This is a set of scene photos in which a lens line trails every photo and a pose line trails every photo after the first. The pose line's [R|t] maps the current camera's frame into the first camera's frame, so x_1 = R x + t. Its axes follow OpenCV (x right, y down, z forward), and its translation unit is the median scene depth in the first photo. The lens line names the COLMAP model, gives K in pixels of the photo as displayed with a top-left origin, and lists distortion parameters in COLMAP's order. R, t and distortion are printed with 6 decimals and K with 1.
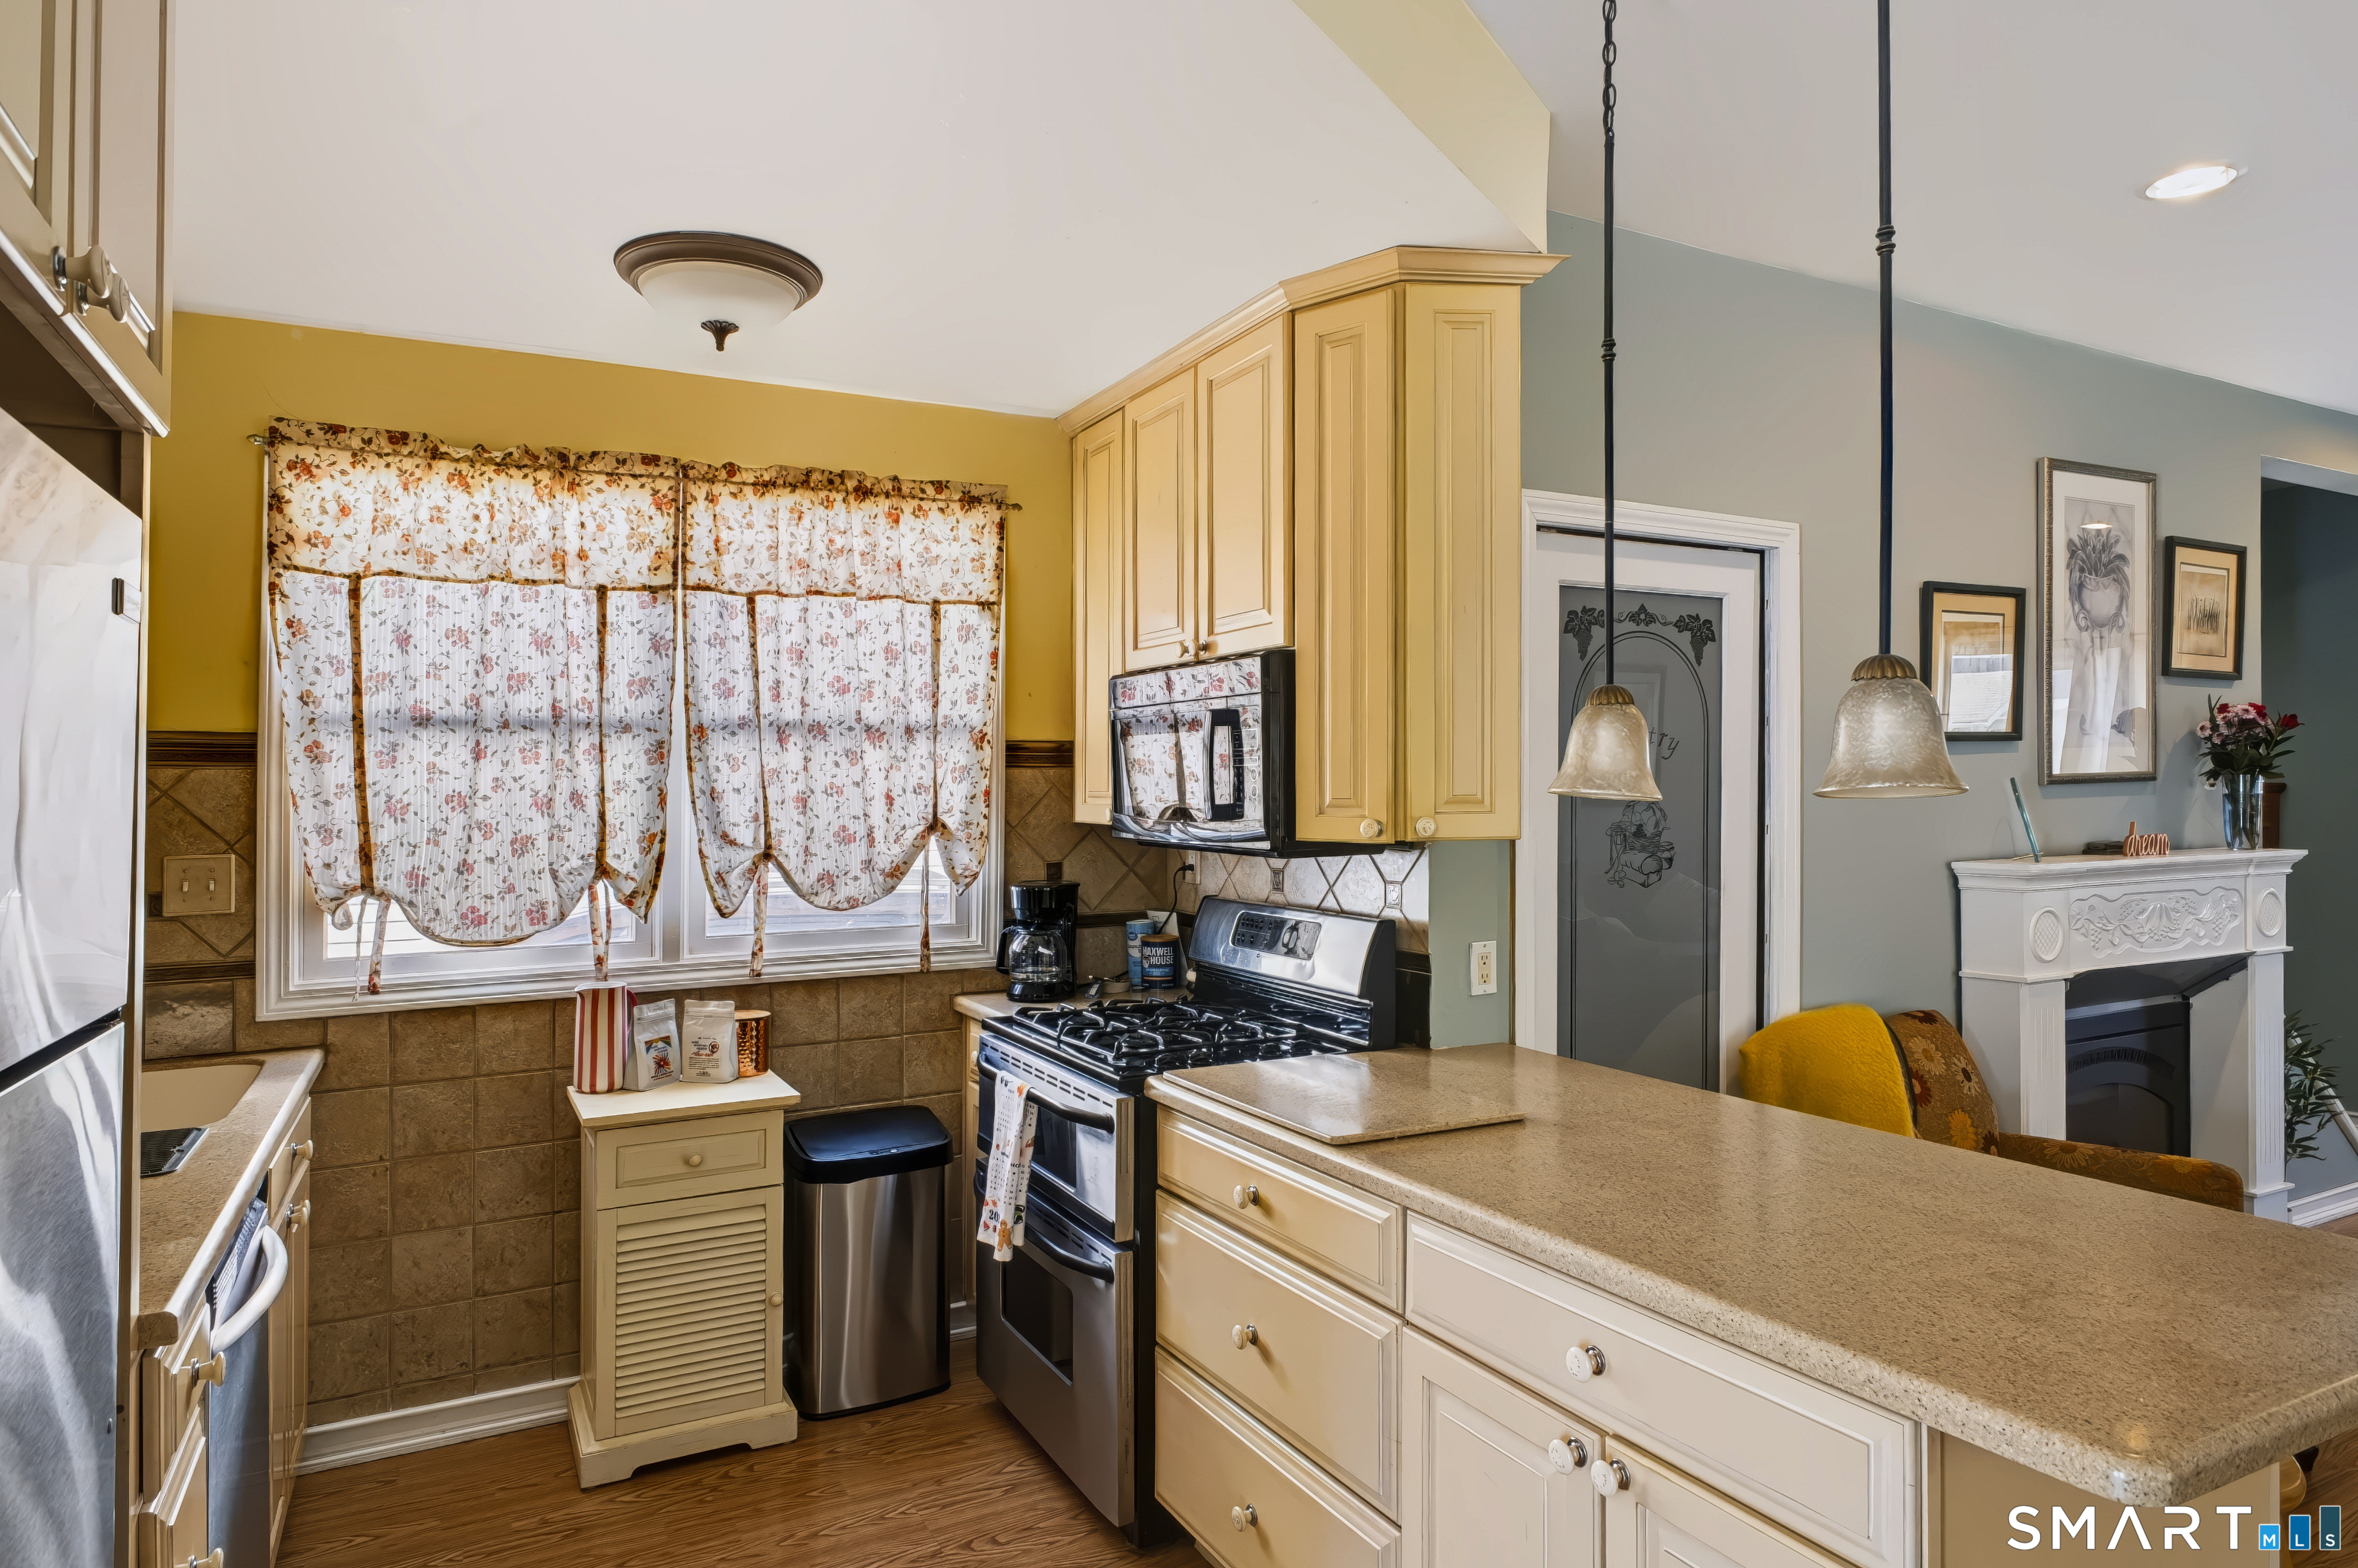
lens RADIAL K [[1348.8, 0, 1158.3], [0, 1348.8, 787.1], [0, 0, 1]] dist [0.000947, -0.003576]
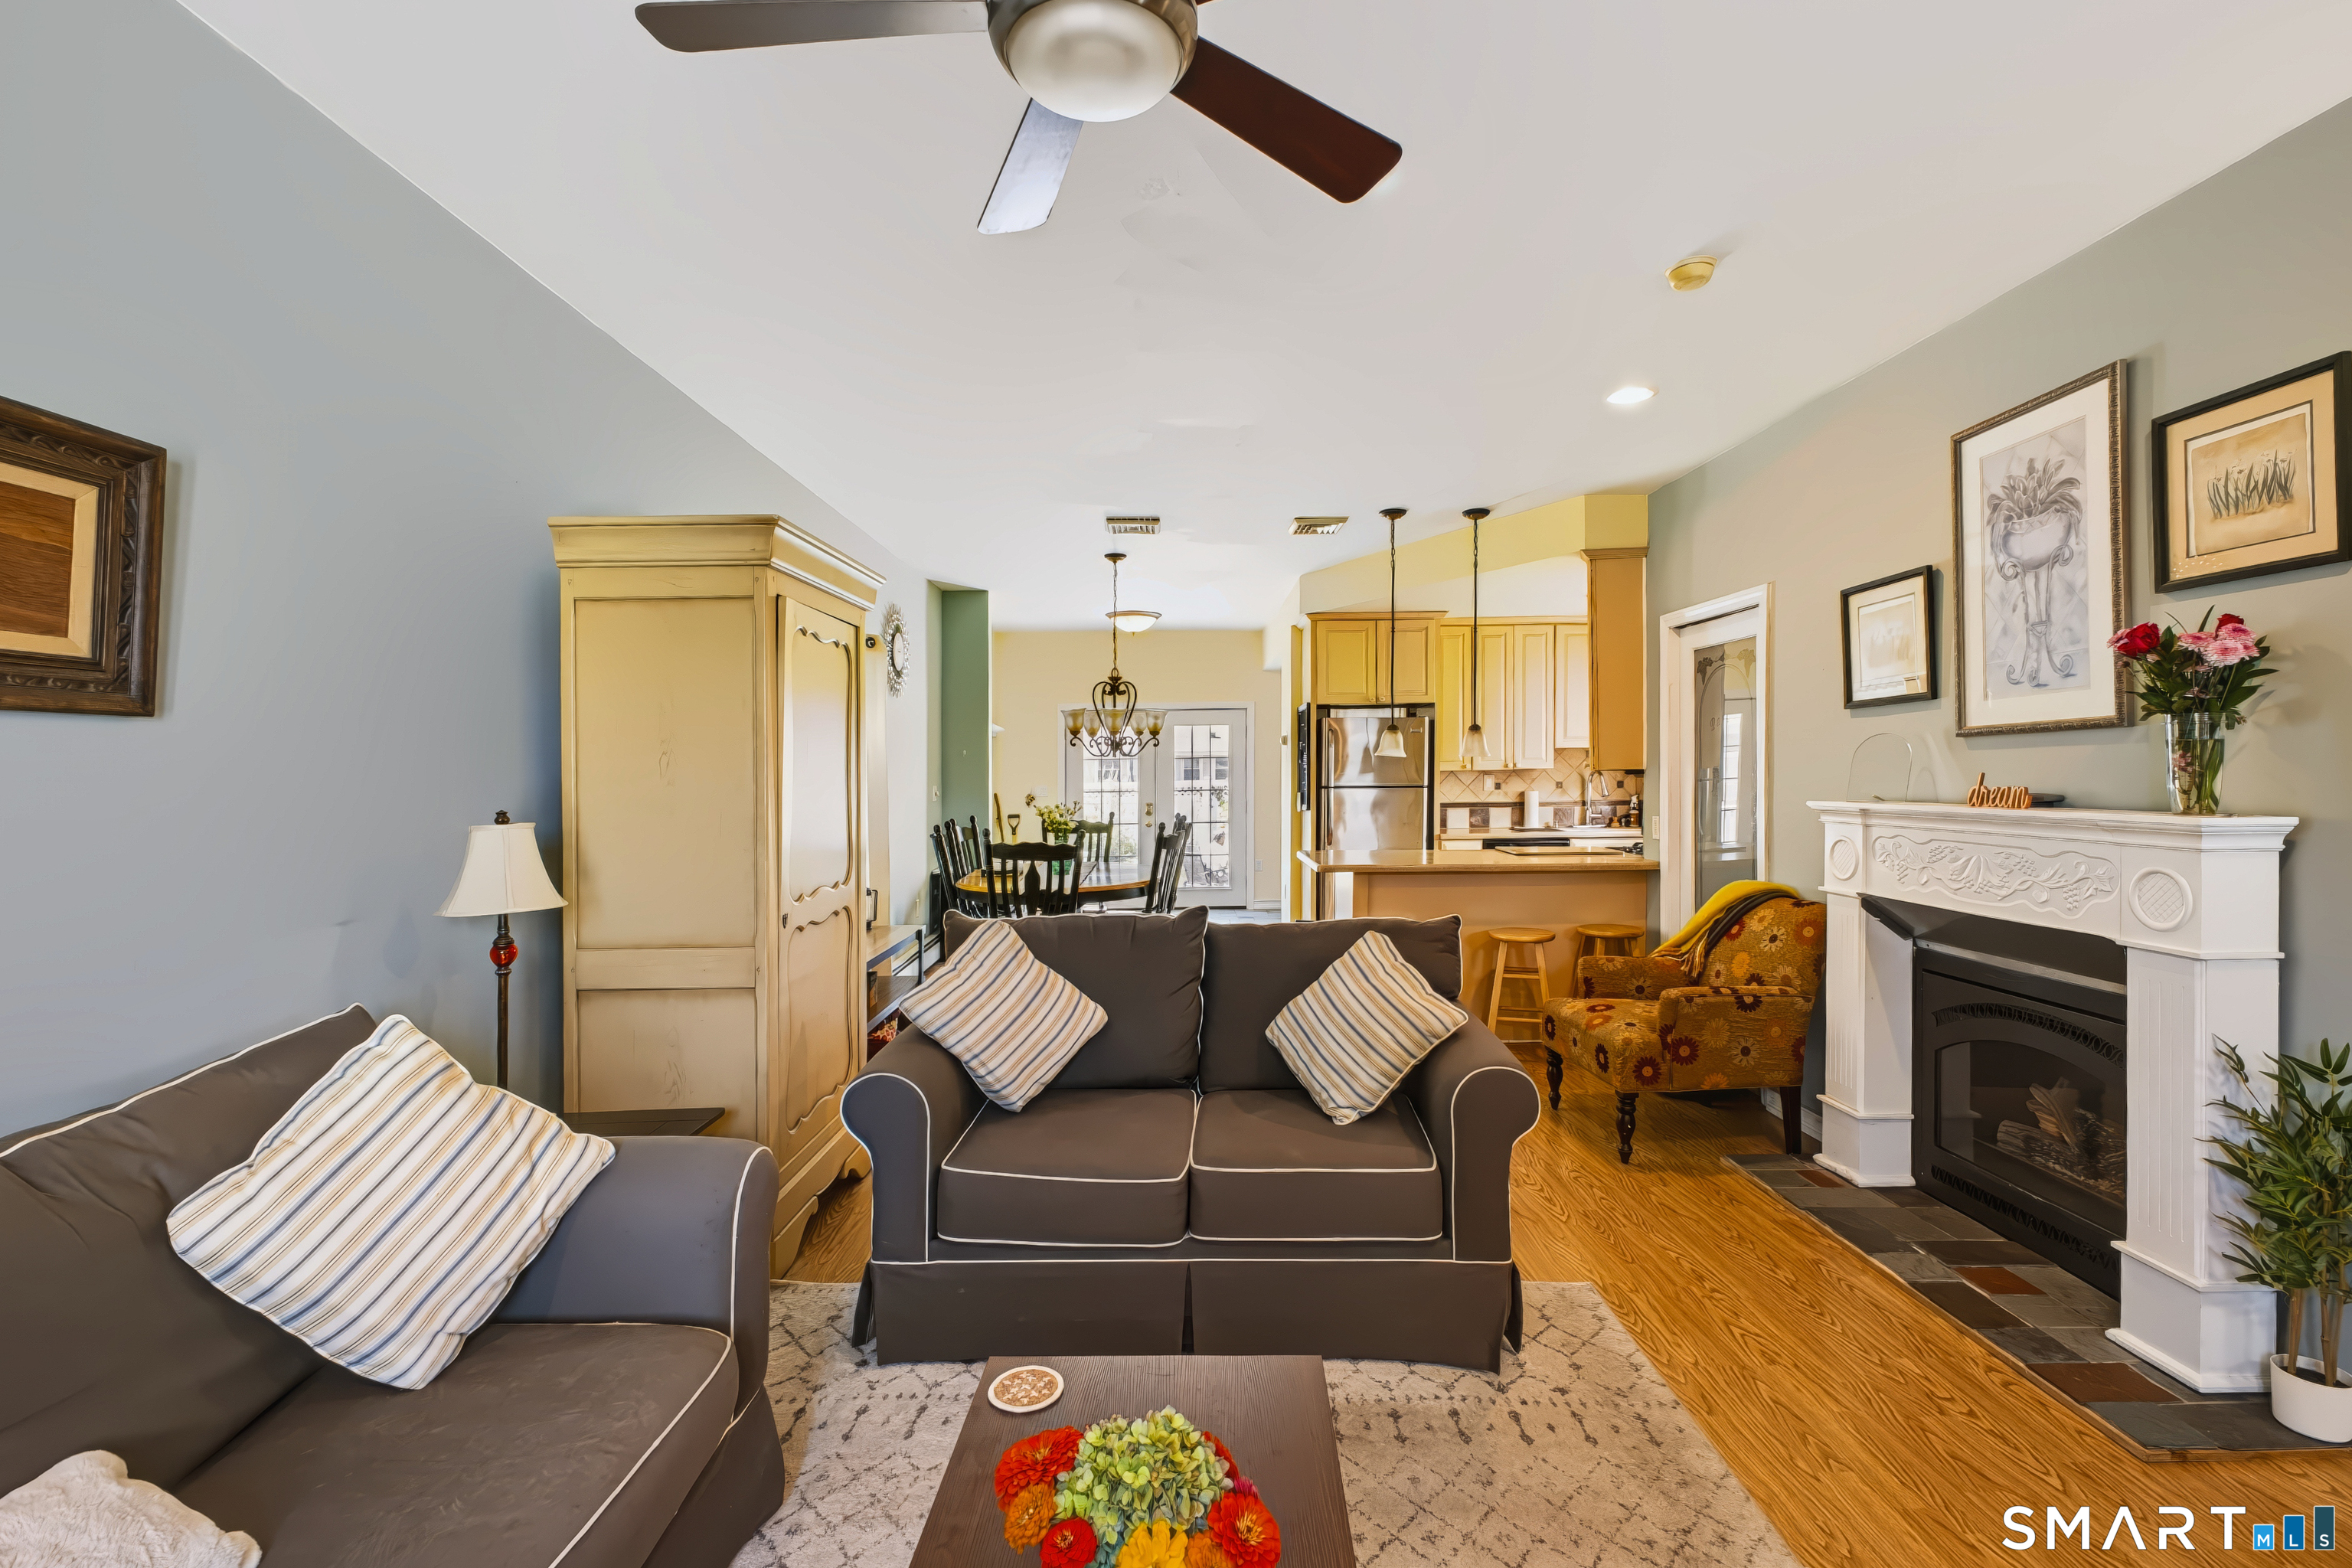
lens RADIAL K [[1026.0, 0, 1193.9], [0, 1026.0, 764.9], [0, 0, 1]] dist [0.012860, -0.004964]
pose [[-0.435330, 0.008412, -0.900231, 1.912766], [0.017329, 0.999849, 0.000963, 0.010103], [0.900104, -0.015181, -0.435411, 0.927183]]
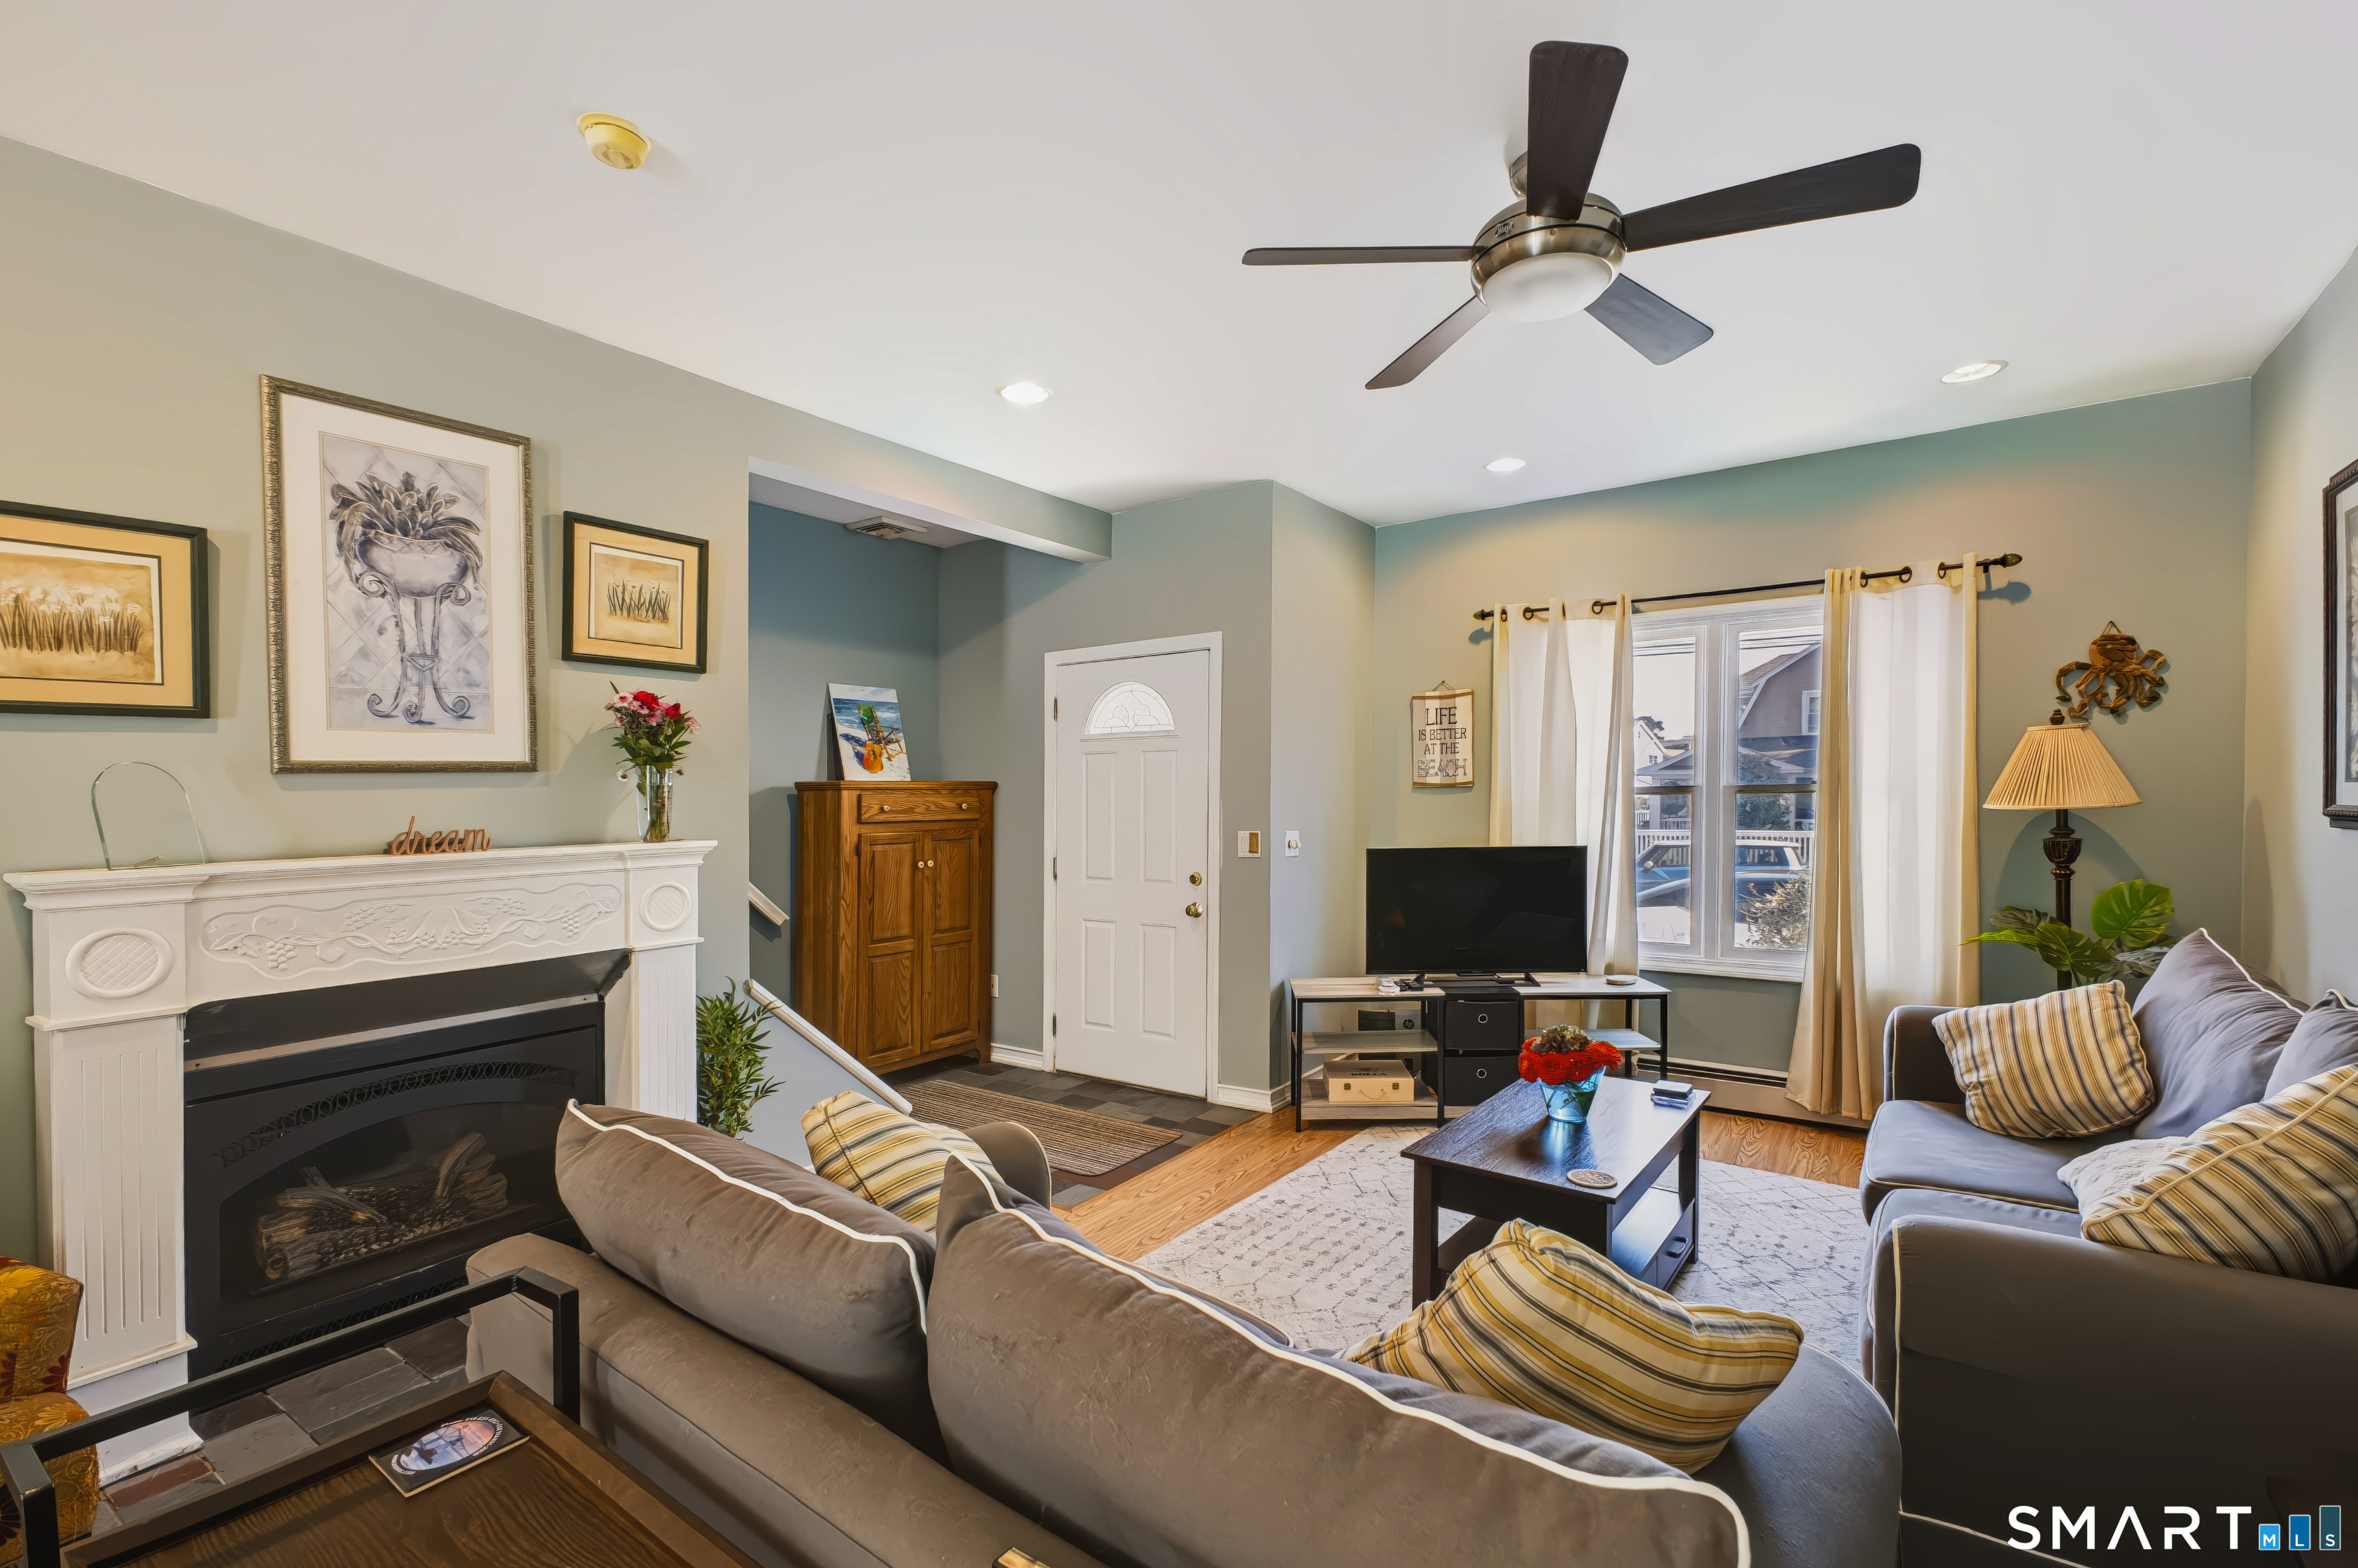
lens RADIAL K [[1028.5, 0, 1218.7], [0, 1028.5, 825.9], [0, 0, 1]] dist [0.012860, -0.004964]
pose [[0.865306, -0.019309, 0.500873, 0.963137], [0.003075, 0.999443, 0.033216, 0.013273], [-0.501235, -0.027202, 0.864883, 0.174144]]
